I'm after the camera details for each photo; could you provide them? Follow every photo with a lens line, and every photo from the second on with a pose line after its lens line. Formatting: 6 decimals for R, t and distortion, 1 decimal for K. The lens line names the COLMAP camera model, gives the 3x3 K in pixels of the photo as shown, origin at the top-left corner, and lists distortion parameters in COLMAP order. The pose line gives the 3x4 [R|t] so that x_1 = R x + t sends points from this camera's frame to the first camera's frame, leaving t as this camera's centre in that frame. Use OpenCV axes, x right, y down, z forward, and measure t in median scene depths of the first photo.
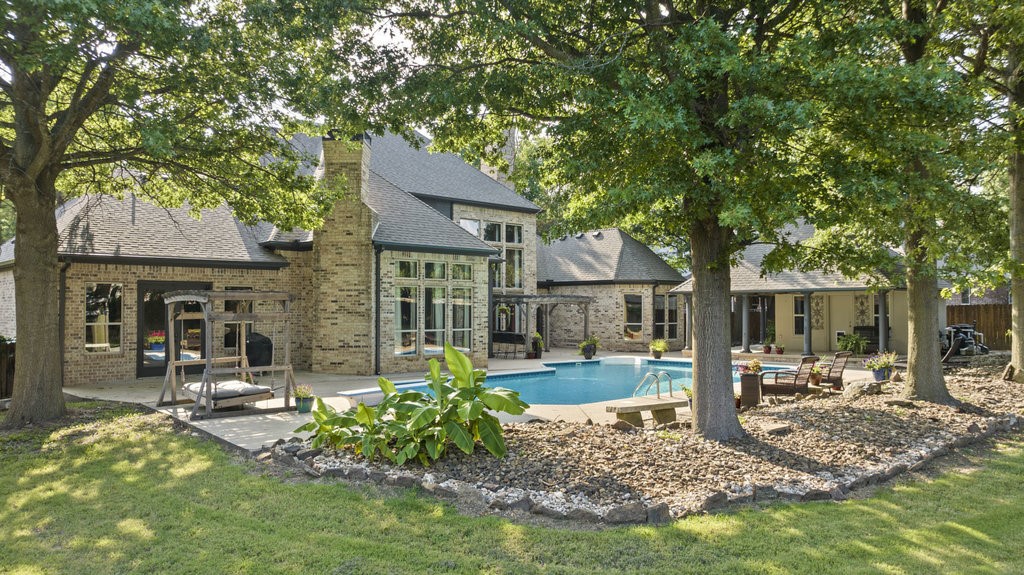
lens RADIAL K [[736.1, 0, 514.9], [0, 736.1, 305.3], [0, 0, 1]] dist [0.032669, -0.182650]
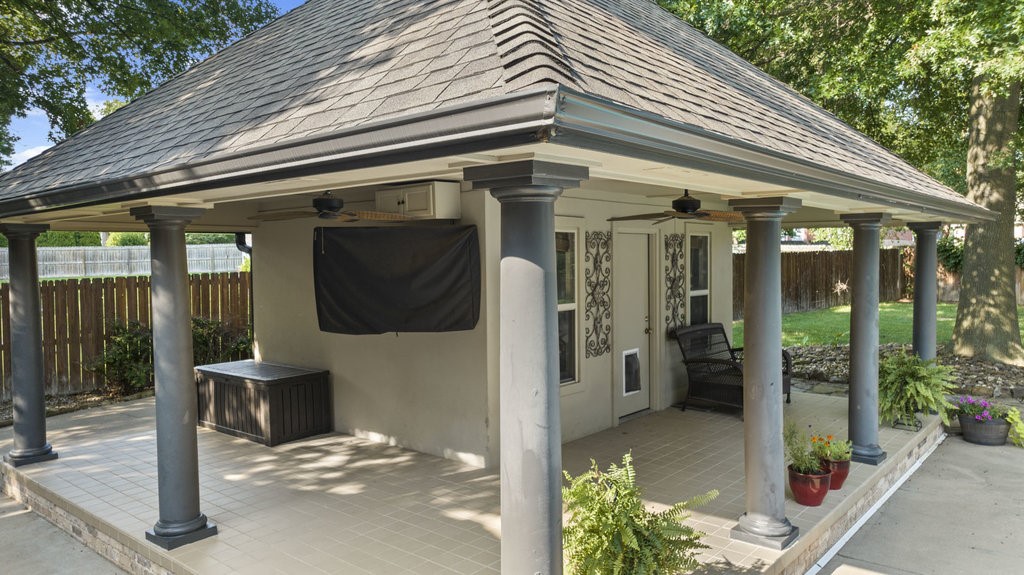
lens RADIAL K [[718.1, 0, 515.7], [0, 718.1, 291.5], [0, 0, 1]] dist [-0.018675, 0.004348]
pose [[-0.102470, -0.041980, 0.993850, 0.181555], [0.009175, 0.999027, 0.043145, -0.003444], [-0.994694, 0.013539, -0.101985, 1.308174]]
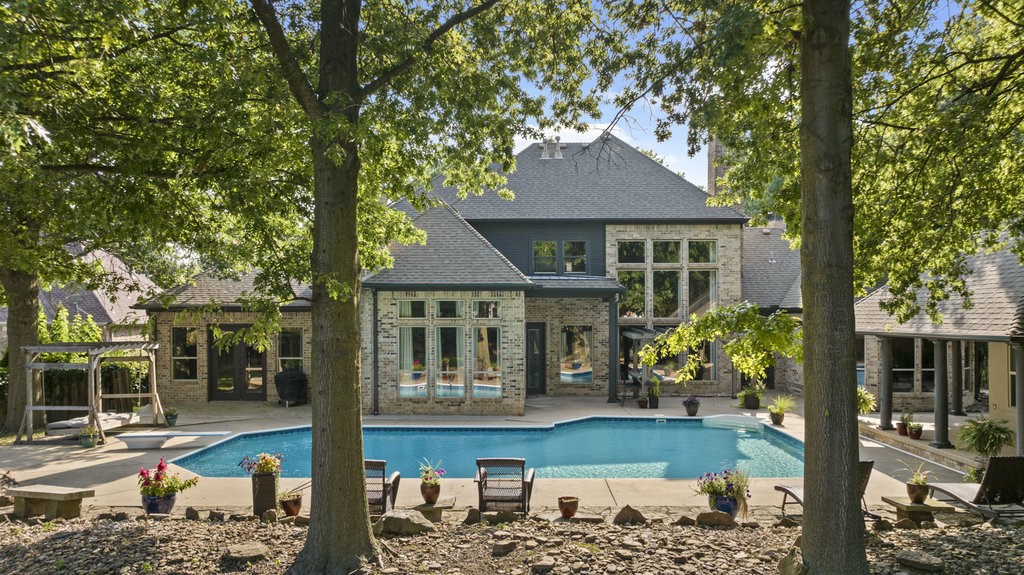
lens RADIAL K [[736.1, 0, 514.9], [0, 736.1, 305.3], [0, 0, 1]] dist [0.032669, -0.182650]
pose [[0.702803, -0.009721, -0.711318, 0.651465], [0.003671, 0.999943, -0.010038, -0.044118], [0.711375, 0.004444, 0.702798, 0.411454]]
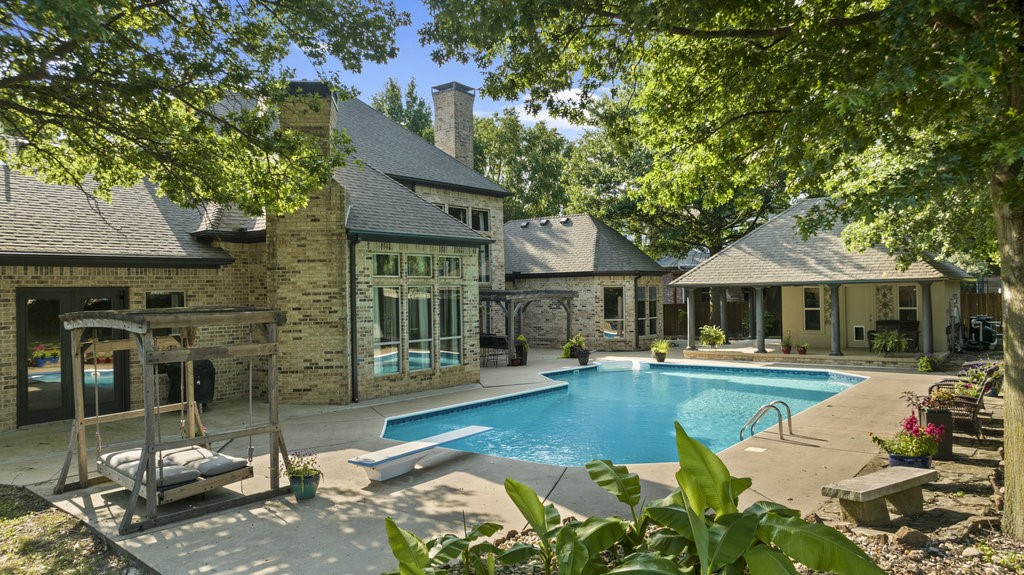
lens RADIAL K [[718.1, 0, 515.7], [0, 718.1, 291.5], [0, 0, 1]] dist [-0.018675, 0.004348]
pose [[0.990356, -0.017729, 0.137409, -0.117132], [0.017645, 0.999843, 0.001826, -0.019703], [-0.137420, 0.000616, 0.990513, 0.224544]]
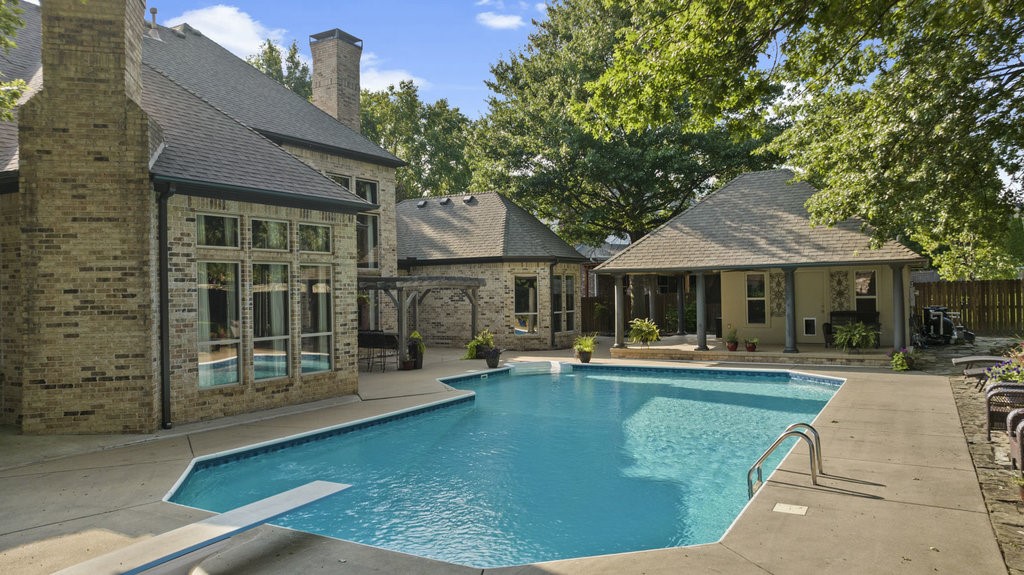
lens RADIAL K [[718.1, 0, 515.7], [0, 718.1, 291.5], [0, 0, 1]] dist [-0.018675, 0.004348]
pose [[0.962313, -0.017230, 0.271397, -0.079792], [0.016643, 0.999852, 0.004464, -0.002120], [-0.271434, 0.000222, 0.962457, 0.424802]]
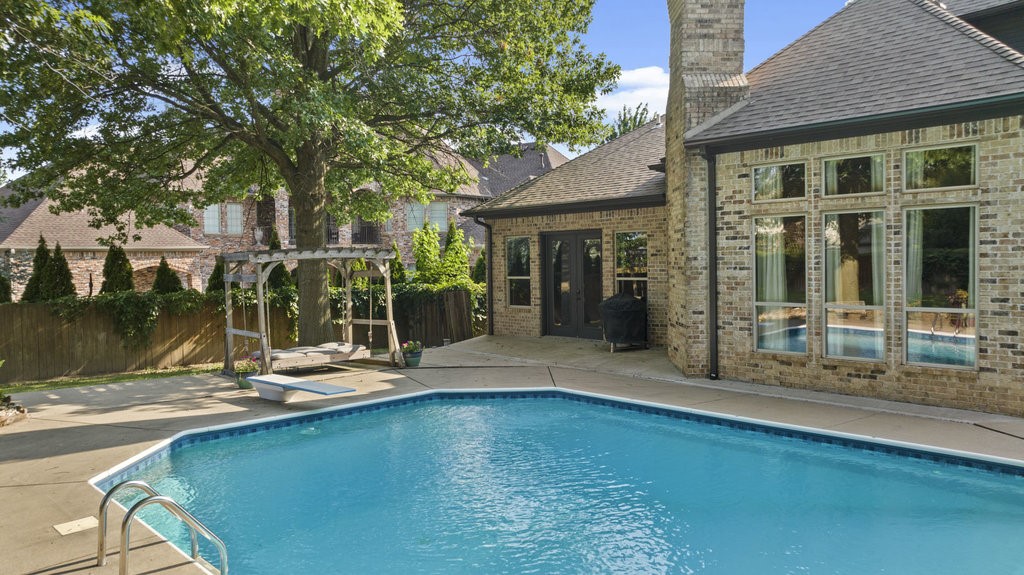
lens RADIAL K [[718.1, 0, 515.7], [0, 718.1, 291.5], [0, 0, 1]] dist [-0.018675, 0.004348]
pose [[-0.002883, 0.045958, -0.998939, 0.347731], [0.022777, 0.998687, 0.045881, -0.000814], [0.999736, -0.022621, -0.003926, 0.827746]]
